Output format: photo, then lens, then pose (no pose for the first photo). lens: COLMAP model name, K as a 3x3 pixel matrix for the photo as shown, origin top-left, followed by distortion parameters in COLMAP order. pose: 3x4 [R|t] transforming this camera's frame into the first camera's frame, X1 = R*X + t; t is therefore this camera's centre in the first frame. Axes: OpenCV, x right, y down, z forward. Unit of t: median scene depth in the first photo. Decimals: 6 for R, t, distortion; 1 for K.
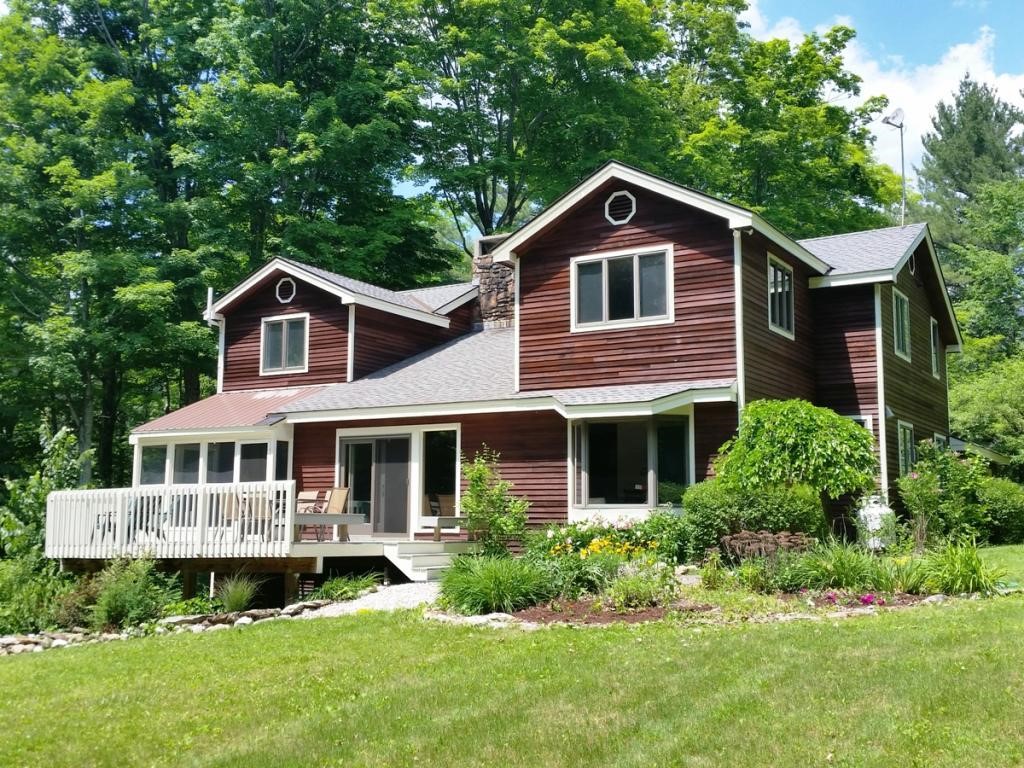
lens RADIAL K [[1108.5, 0, 512.0], [0, 1108.5, 384.0], [0, 0, 1]] dist [0.173667, -0.413881]
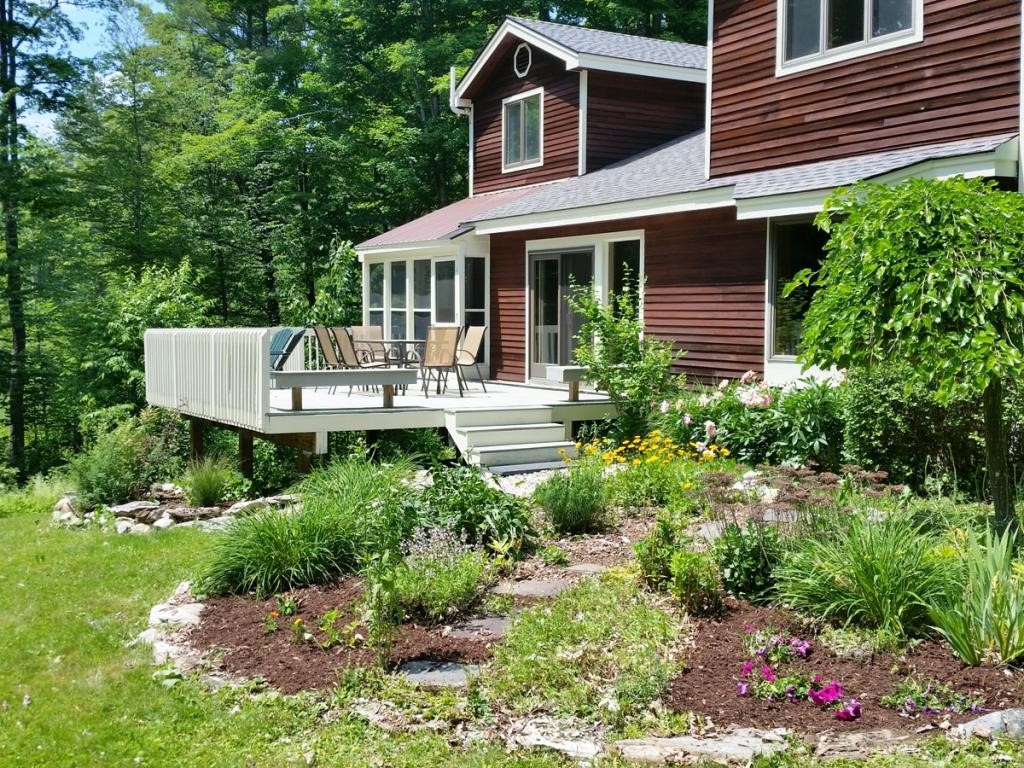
lens RADIAL K [[1108.5, 0, 512.0], [0, 1108.5, 384.0], [0, 0, 1]] dist [0.173667, -0.413881]
pose [[0.878629, 0.029568, -0.476588, 0.185953], [0.060632, 0.983094, 0.172772, 0.003852], [0.473639, -0.180699, 0.861982, 0.288123]]
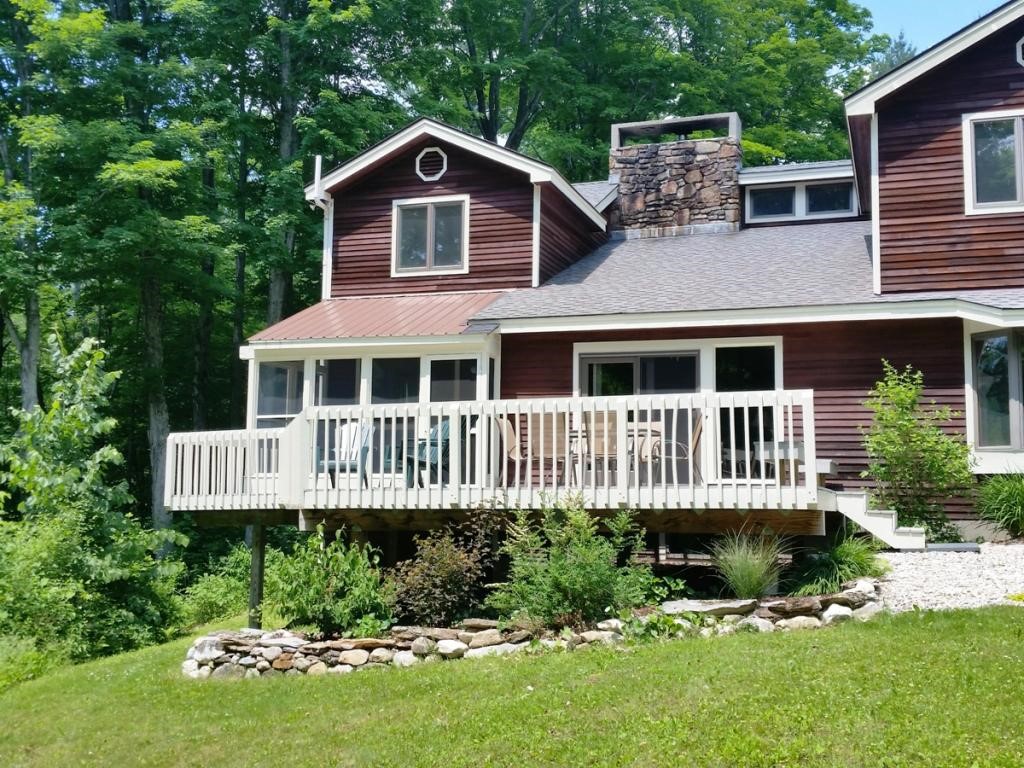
lens RADIAL K [[1108.5, 0, 512.0], [0, 1108.5, 384.0], [0, 0, 1]] dist [0.173667, -0.413881]
pose [[0.977665, 0.028283, 0.208259, -0.319595], [-0.033541, 0.999200, 0.021758, 0.048381], [-0.207477, -0.028257, 0.977832, 0.265900]]
